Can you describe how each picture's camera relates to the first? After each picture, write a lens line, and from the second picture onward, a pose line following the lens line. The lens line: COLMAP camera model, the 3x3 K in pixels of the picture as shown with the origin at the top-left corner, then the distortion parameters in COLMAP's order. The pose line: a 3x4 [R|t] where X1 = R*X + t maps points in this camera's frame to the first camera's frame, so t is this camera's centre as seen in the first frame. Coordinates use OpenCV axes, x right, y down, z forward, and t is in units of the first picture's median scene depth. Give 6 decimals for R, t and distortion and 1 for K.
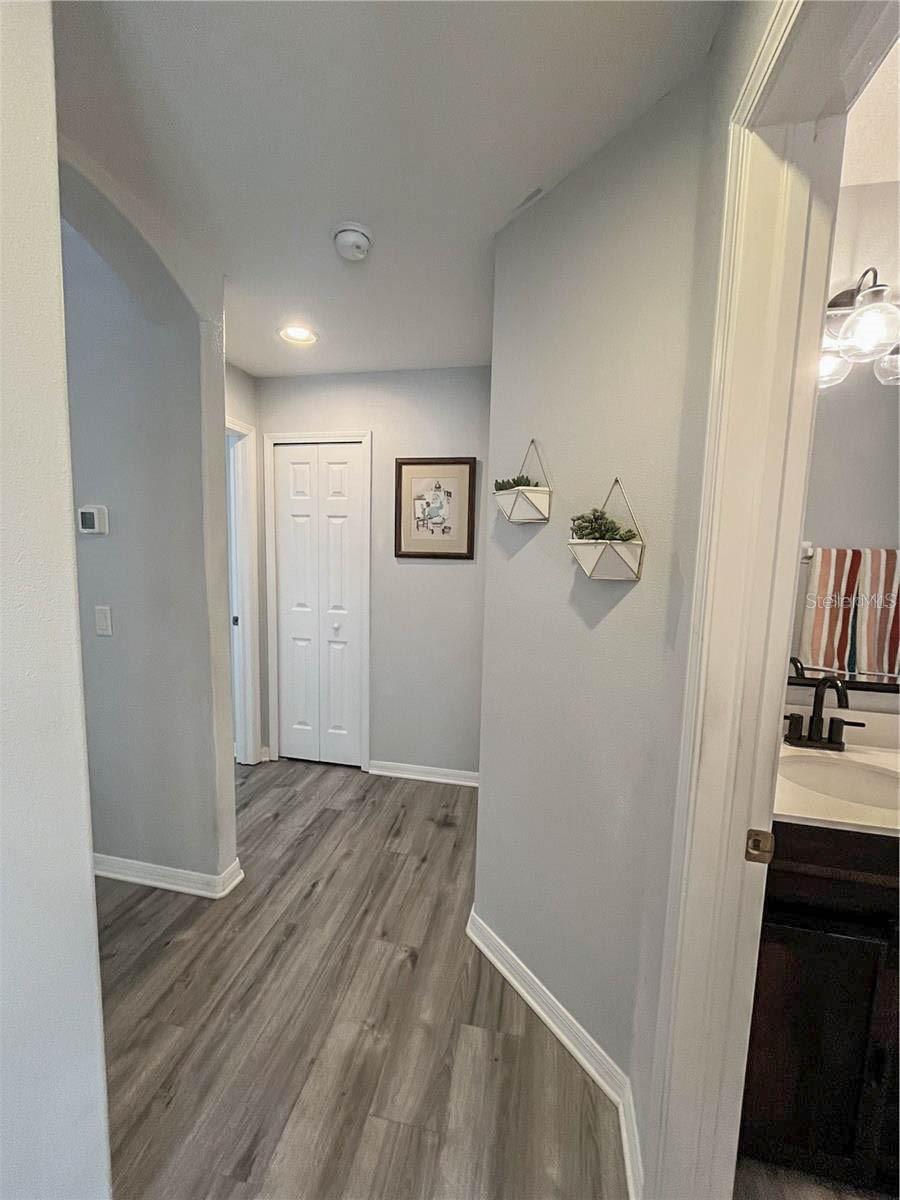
lens RADIAL K [[484.0, 0, 450.0], [0, 484.0, 600.0], [0, 0, 1]] dist [-0.002263, -0.000061]
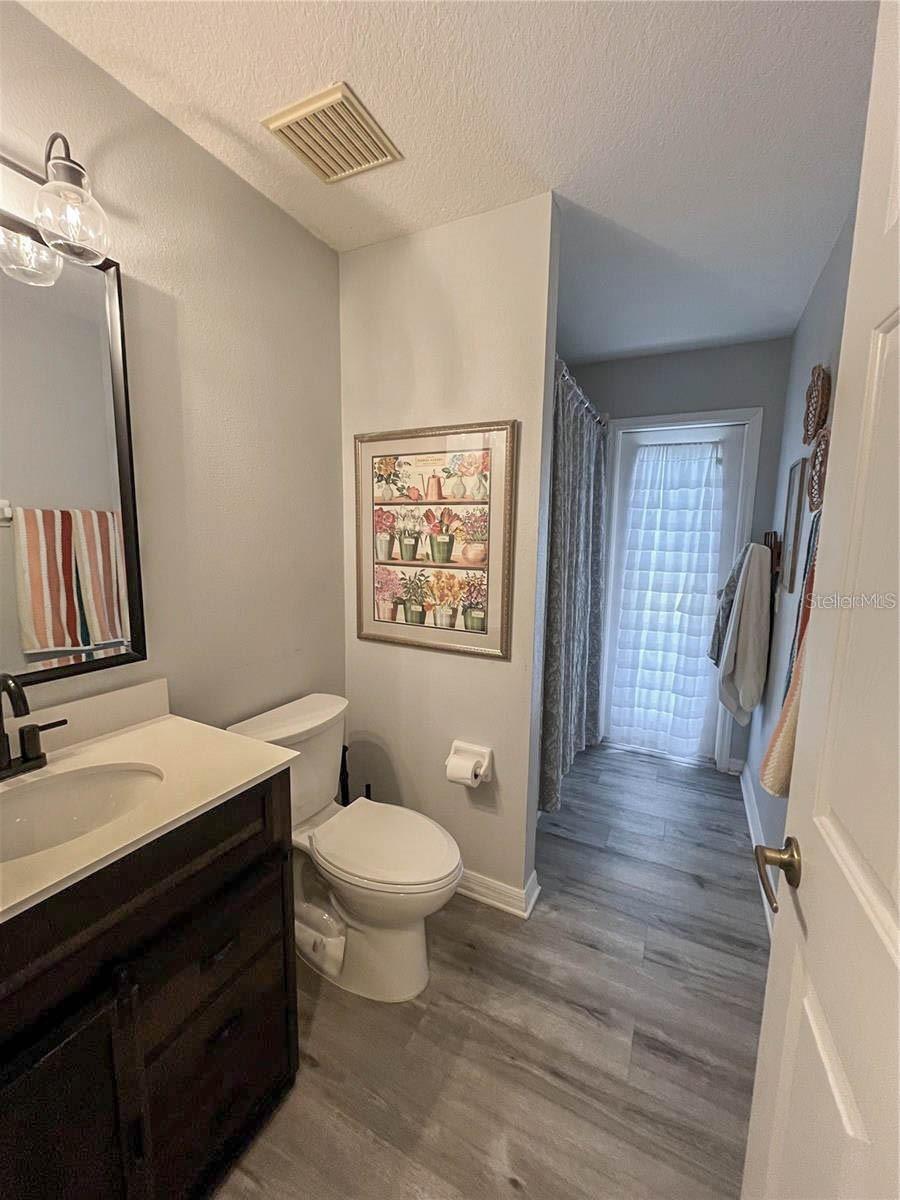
lens RADIAL K [[484.0, 0, 450.0], [0, 484.0, 600.0], [0, 0, 1]] dist [-0.002263, -0.000061]
pose [[0.257758, -0.155782, 0.953568, 0.153238], [0.100276, 0.985901, 0.133958, 0.011061], [-0.960992, 0.061092, 0.269745, 0.089985]]
